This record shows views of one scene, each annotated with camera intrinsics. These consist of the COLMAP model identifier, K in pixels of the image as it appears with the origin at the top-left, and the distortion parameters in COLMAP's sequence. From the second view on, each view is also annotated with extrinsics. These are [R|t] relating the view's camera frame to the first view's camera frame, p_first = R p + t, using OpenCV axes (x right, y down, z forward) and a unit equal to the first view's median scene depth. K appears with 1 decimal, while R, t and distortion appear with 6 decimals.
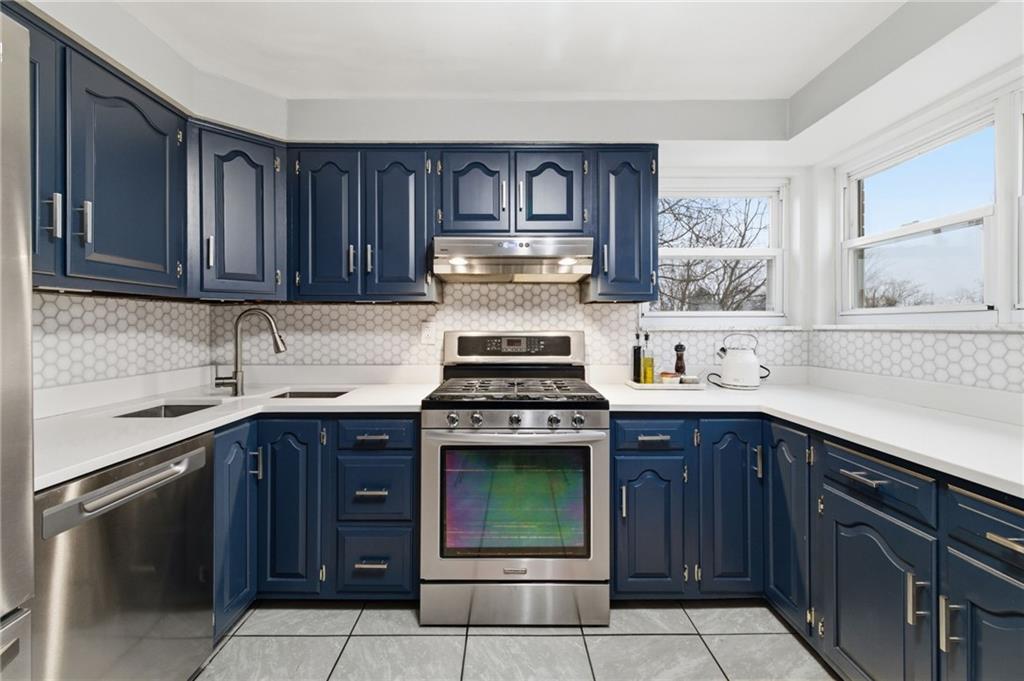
lens RADIAL K [[434.2, 0, 508.9], [0, 434.2, 327.0], [0, 0, 1]] dist [0.004426, 0.000126]
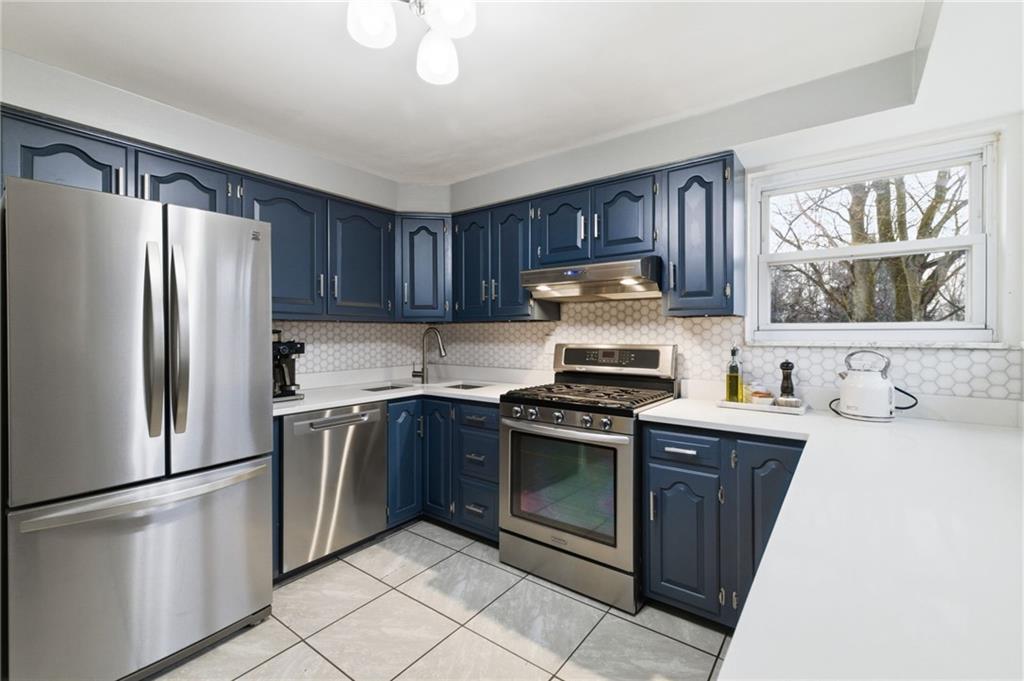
lens RADIAL K [[440.3, 0, 507.1], [0, 440.3, 335.5], [0, 0, 1]] dist [0.002809, 0.000399]
pose [[0.794496, 0.001393, -0.607268, 0.533937], [-0.001801, 0.999998, -0.000062, -0.013408], [0.607267, 0.001143, 0.794497, -0.062705]]
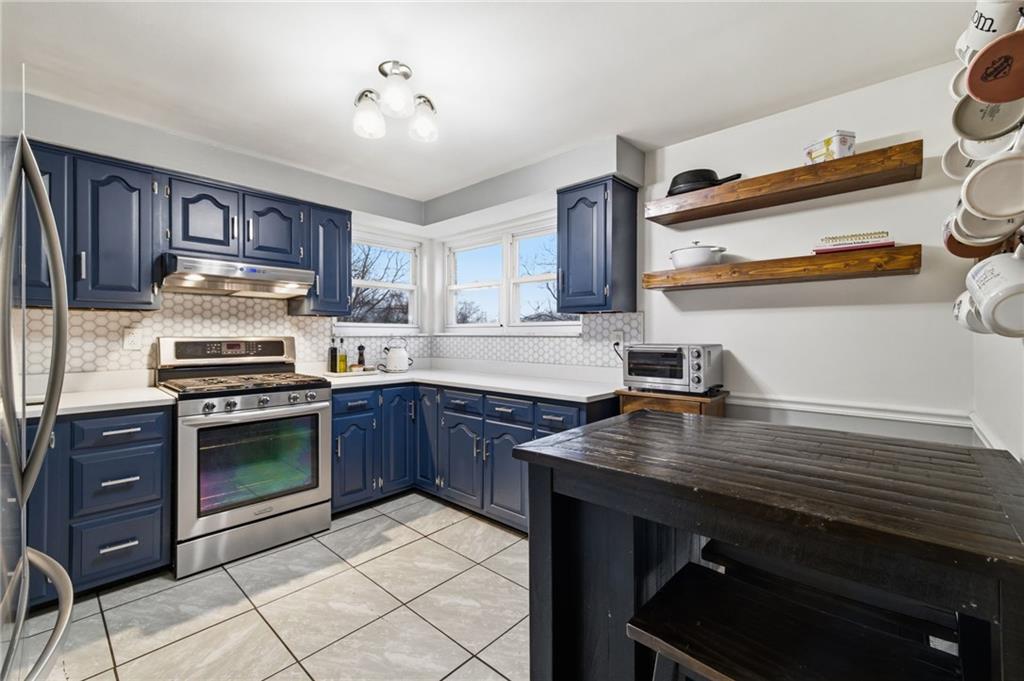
lens RADIAL K [[428.6, 0, 510.2], [0, 428.6, 333.8], [0, 0, 1]] dist [0.000580, 0.000004]
pose [[0.677240, 0.002965, 0.735756, -0.372292], [-0.001608, 0.999995, -0.002550, 0.003244], [-0.735760, 0.000544, 0.677242, -0.400969]]
